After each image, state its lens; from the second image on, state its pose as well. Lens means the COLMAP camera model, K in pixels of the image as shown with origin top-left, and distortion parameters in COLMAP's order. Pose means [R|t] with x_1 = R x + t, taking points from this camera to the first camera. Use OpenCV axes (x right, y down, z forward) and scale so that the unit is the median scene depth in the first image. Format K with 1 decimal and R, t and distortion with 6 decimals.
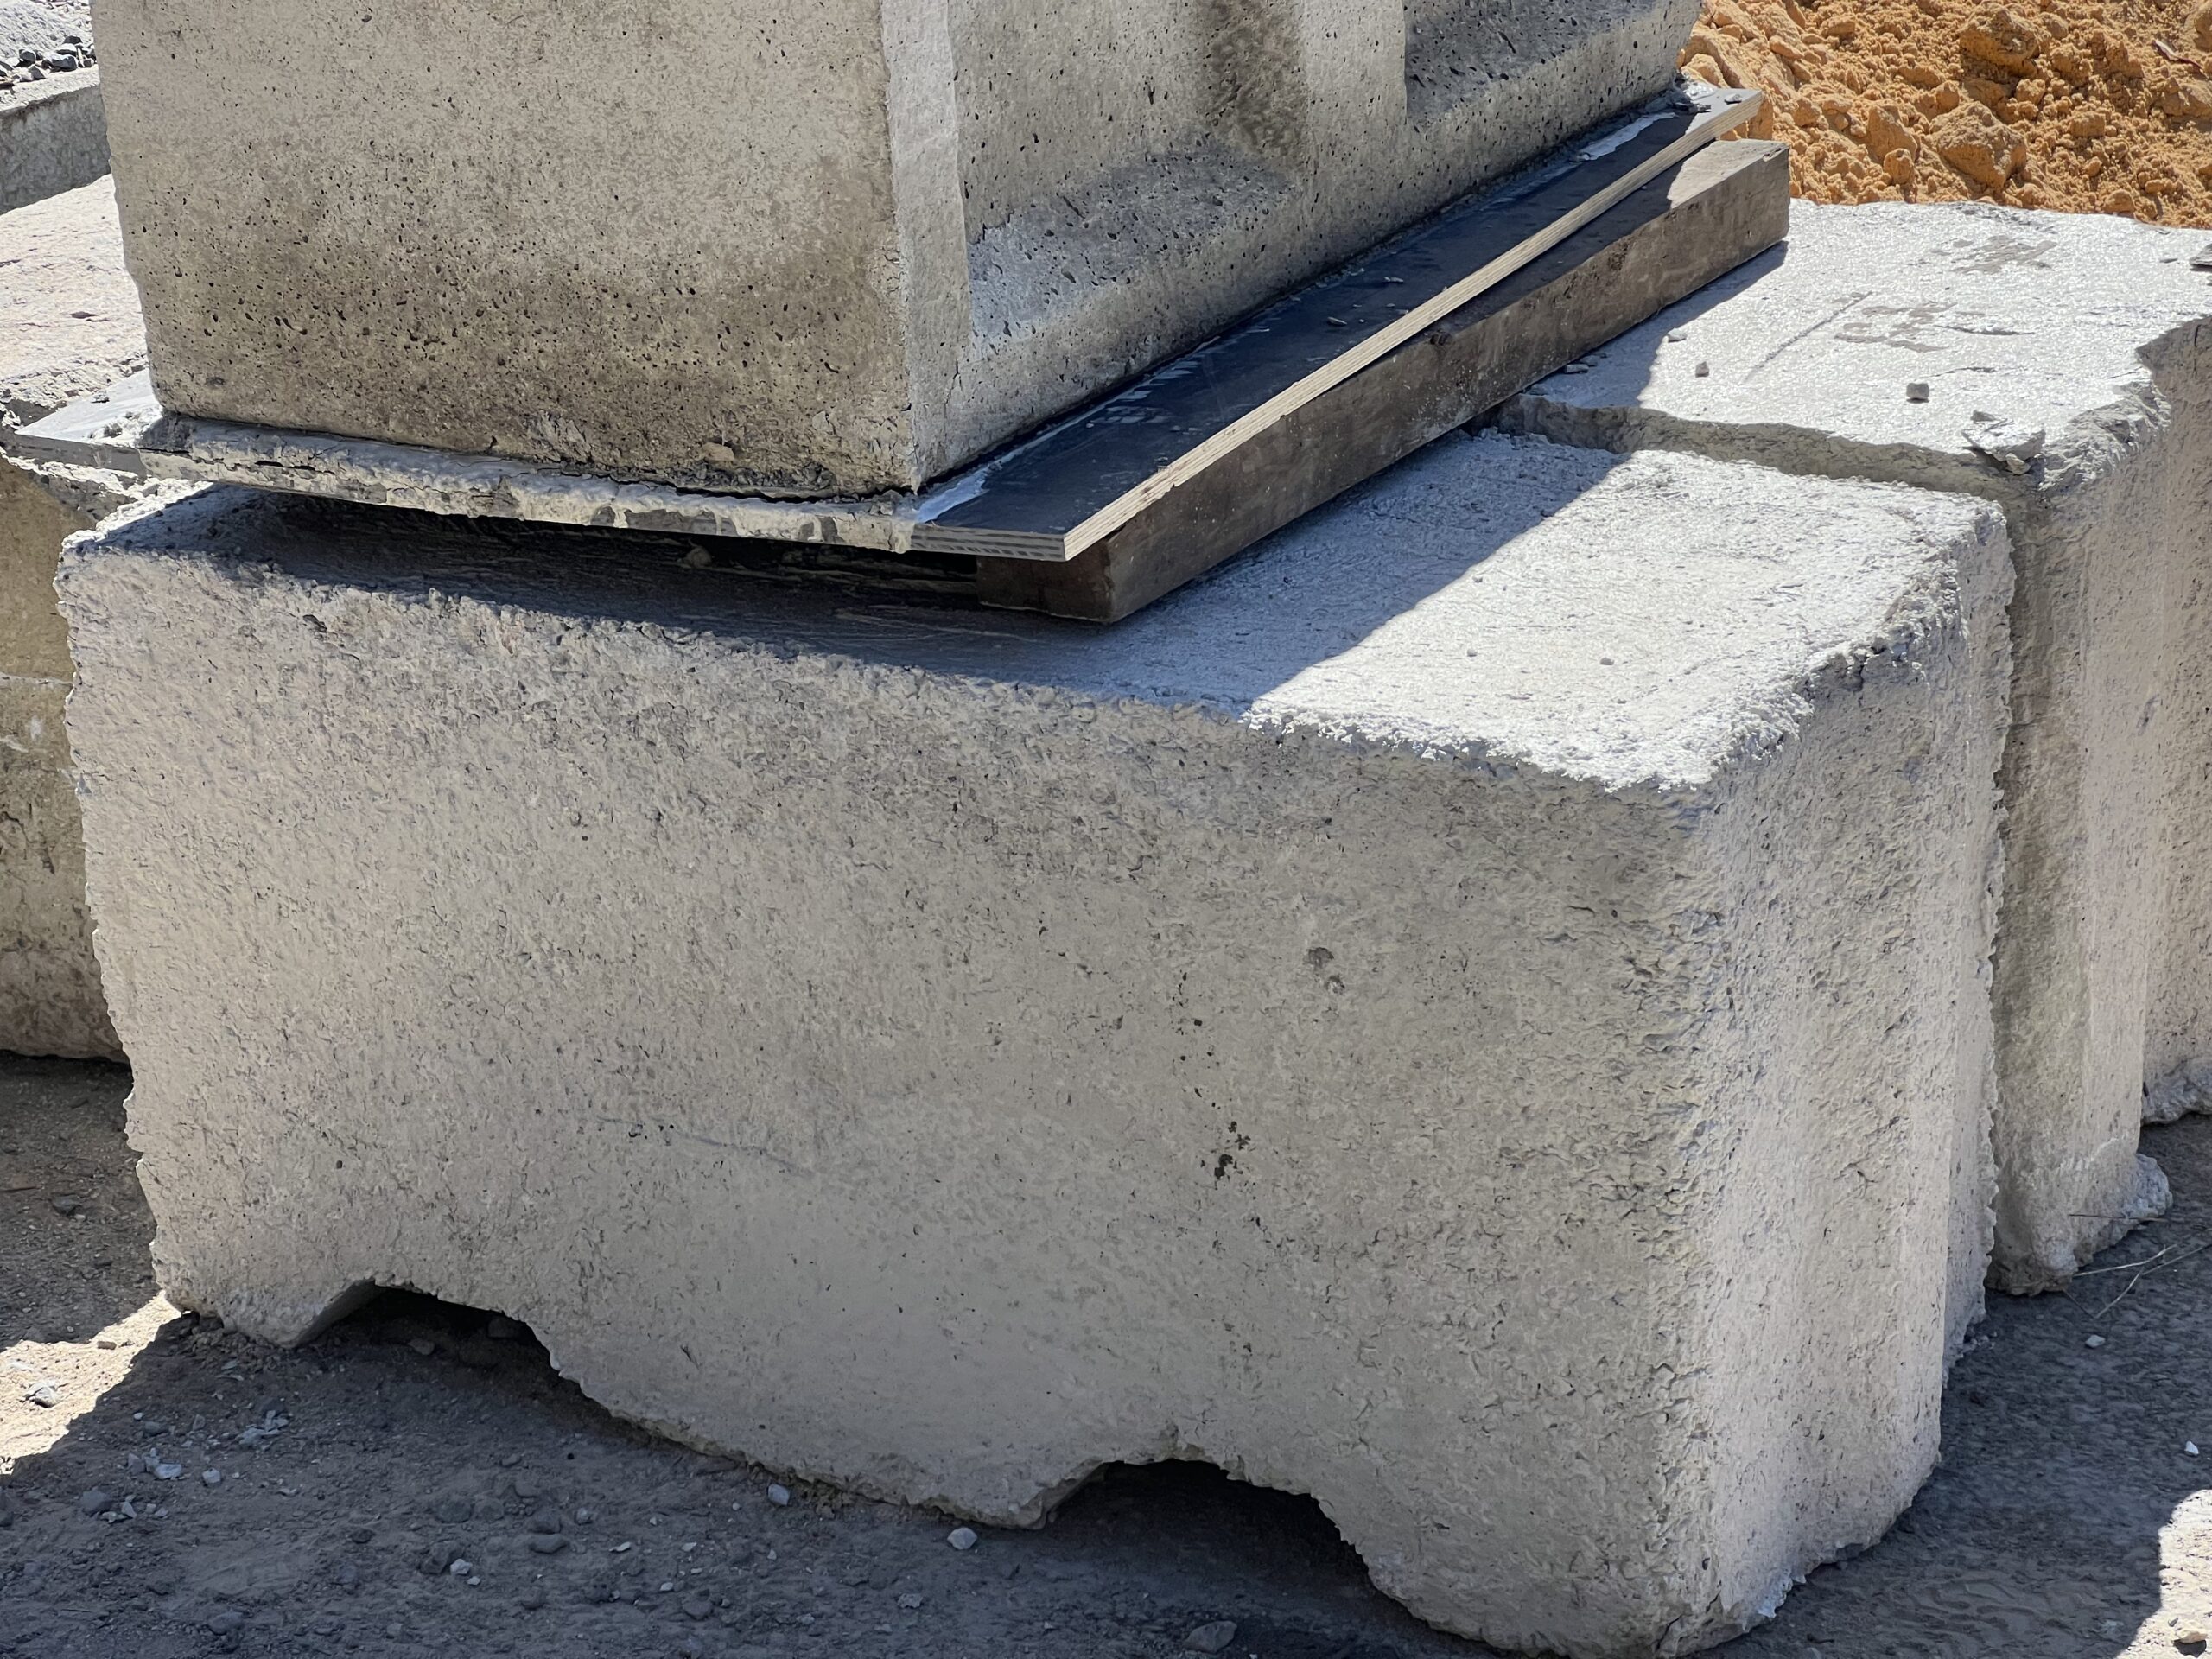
lens RADIAL K [[4176.9, 0, 1106.0], [0, 4176.9, 829.5], [0, 0, 1]] dist [0.092864, 3.288825]
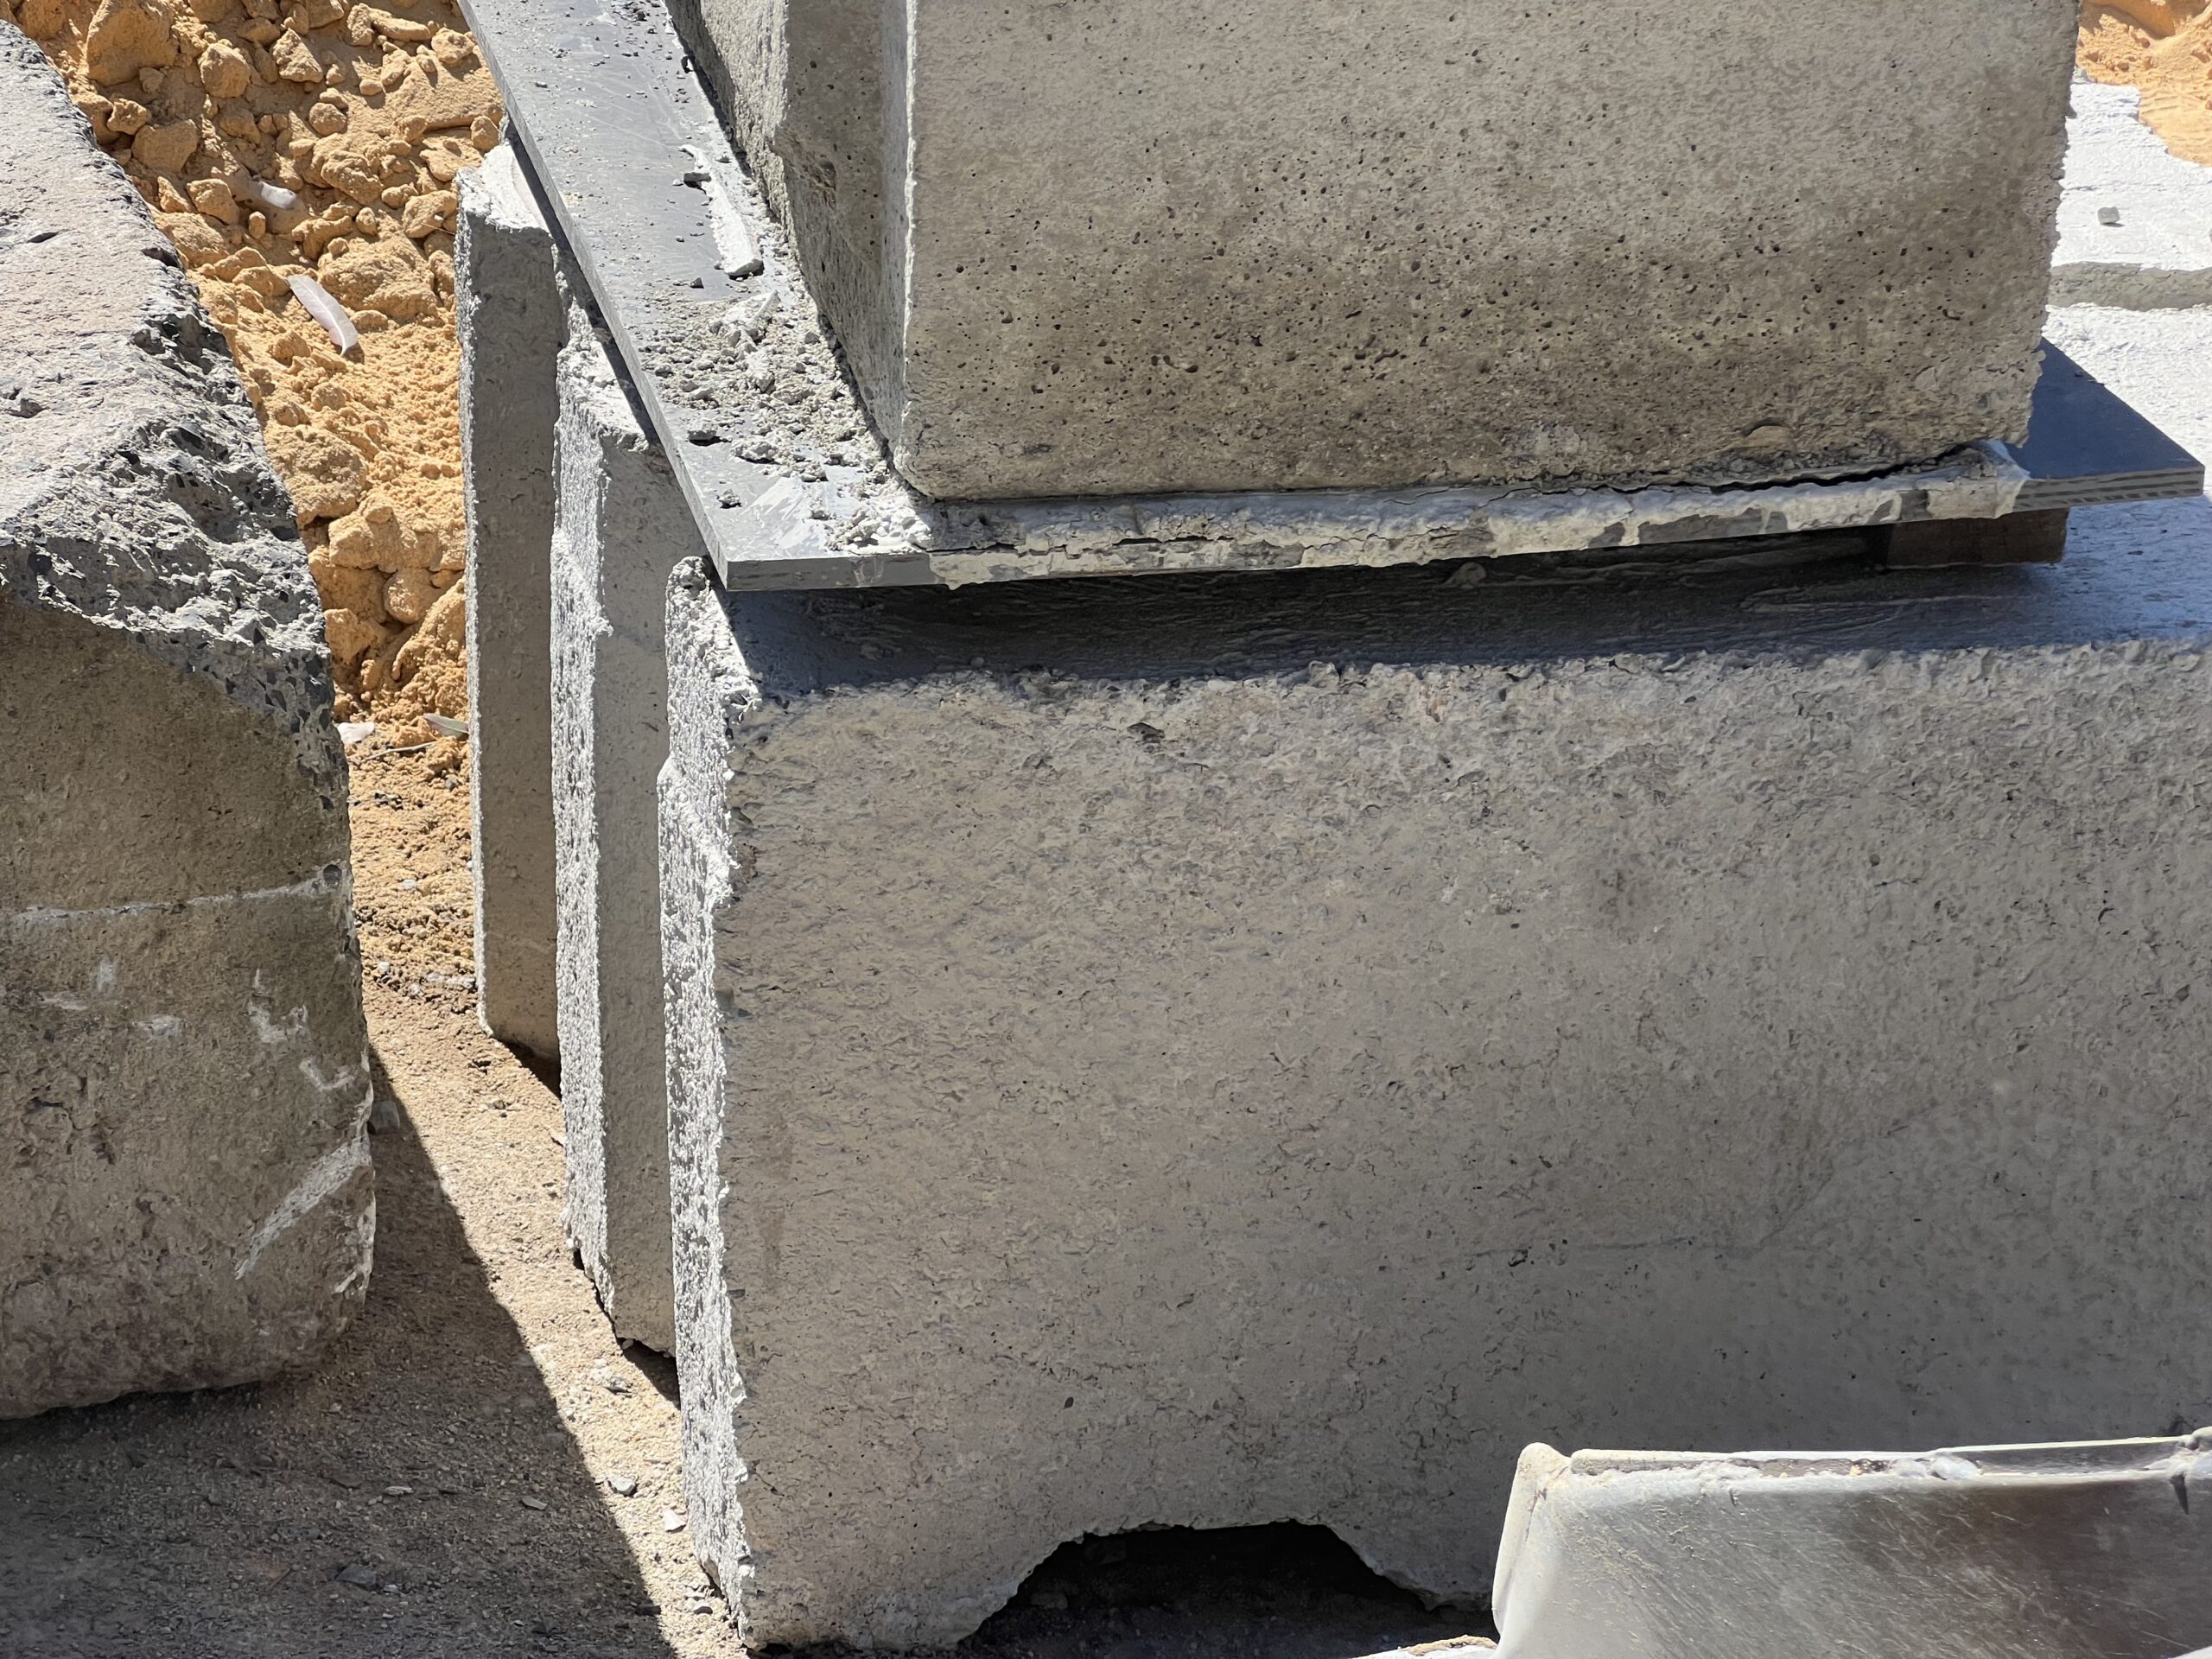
lens RADIAL K [[4176.9, 0, 1106.0], [0, 4176.9, 829.5], [0, 0, 1]] dist [0.092864, 3.288825]
pose [[0.762935, -0.190337, 0.617820, -0.714138], [0.169137, 0.981156, 0.093409, -0.110819], [-0.623958, 0.033231, 0.780751, 0.408834]]
